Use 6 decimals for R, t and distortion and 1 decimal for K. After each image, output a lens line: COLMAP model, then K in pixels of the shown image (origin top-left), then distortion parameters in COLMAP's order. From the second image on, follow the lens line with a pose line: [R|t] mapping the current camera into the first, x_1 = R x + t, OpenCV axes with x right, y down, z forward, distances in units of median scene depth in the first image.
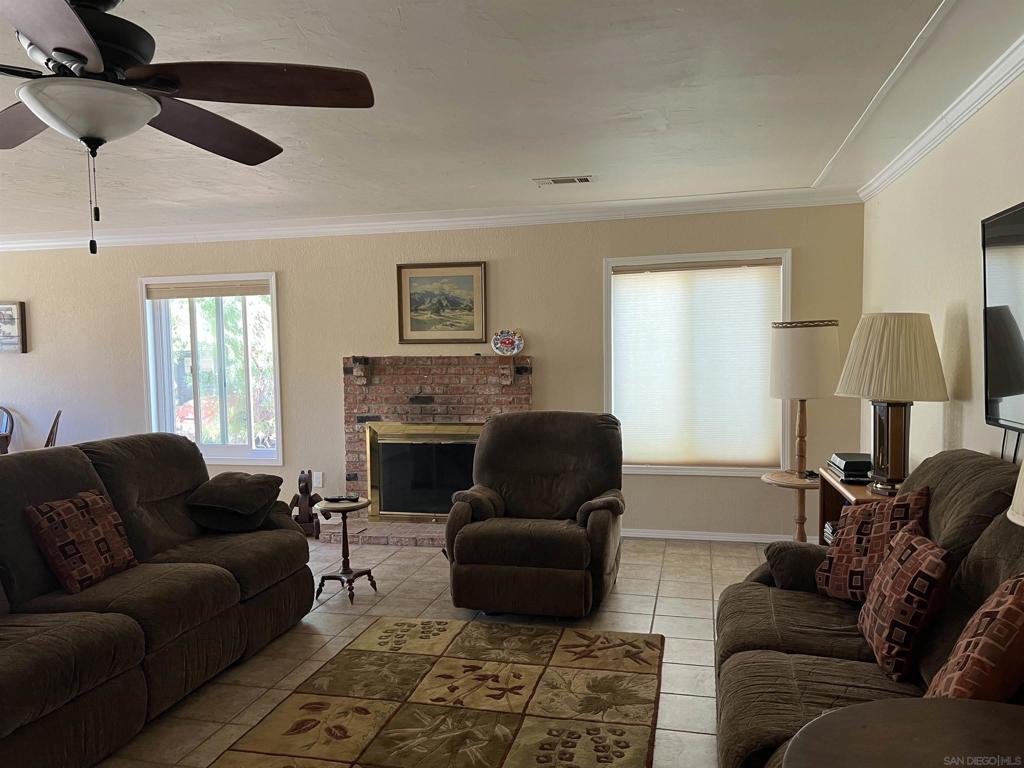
lens RADIAL K [[762.6, 0, 507.4], [0, 762.6, 391.3], [0, 0, 1]] dist [0.071387, -0.080327]
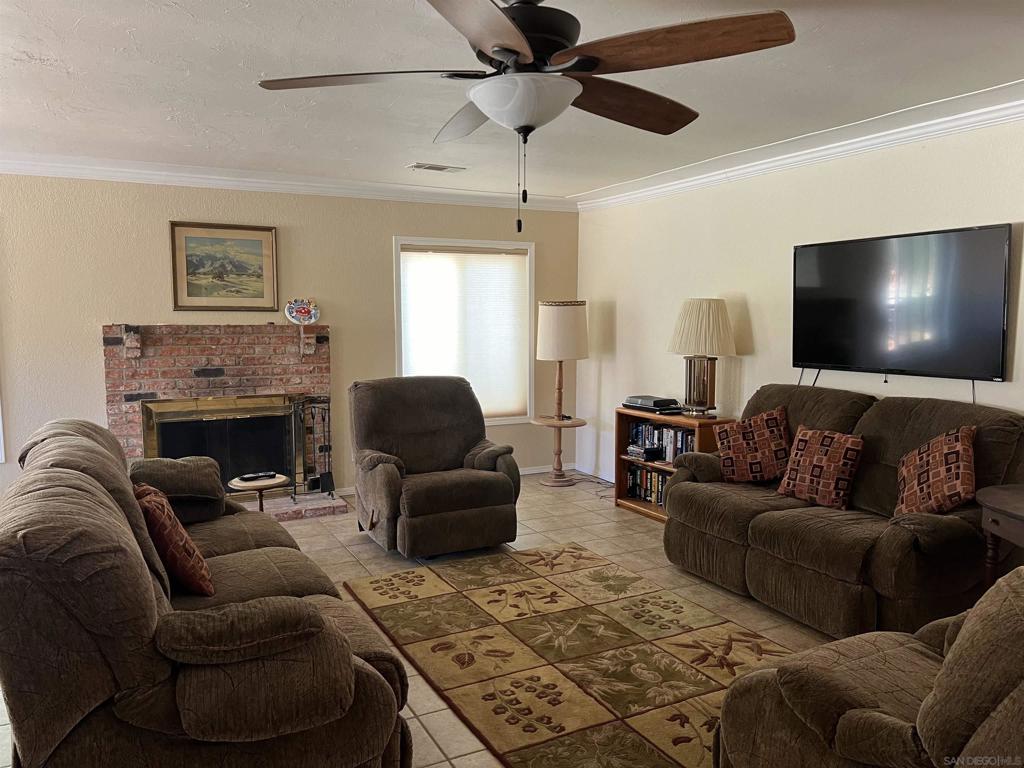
lens RADIAL K [[762.6, 0, 509.8], [0, 762.6, 387.7], [0, 0, 1]] dist [0.071387, -0.080327]
pose [[0.754566, -0.047533, 0.654500, -0.502228], [0.025449, 0.998743, 0.043193, -0.001325], [-0.655731, -0.015936, 0.754827, 0.070452]]
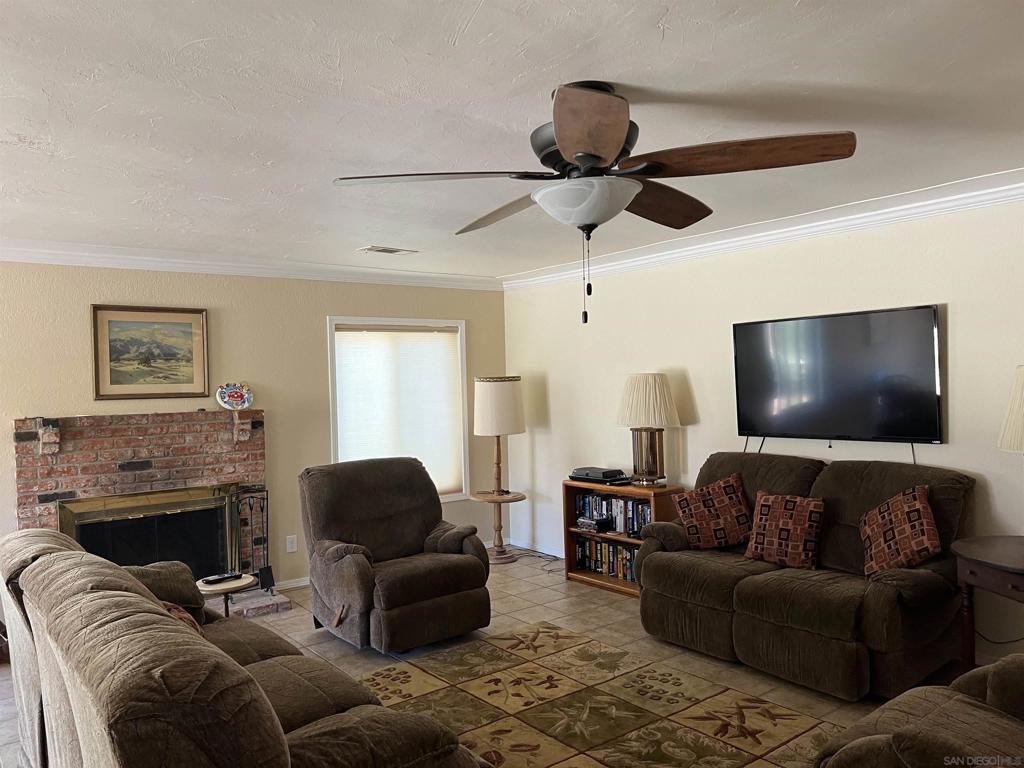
lens RADIAL K [[762.6, 0, 511.5], [0, 762.6, 388.4], [0, 0, 1]] dist [0.071387, -0.080327]
pose [[0.621129, -0.008695, 0.783660, -0.587906], [0.061891, 0.997360, -0.037988, -0.017872], [-0.781261, 0.072097, 0.620027, 0.154739]]
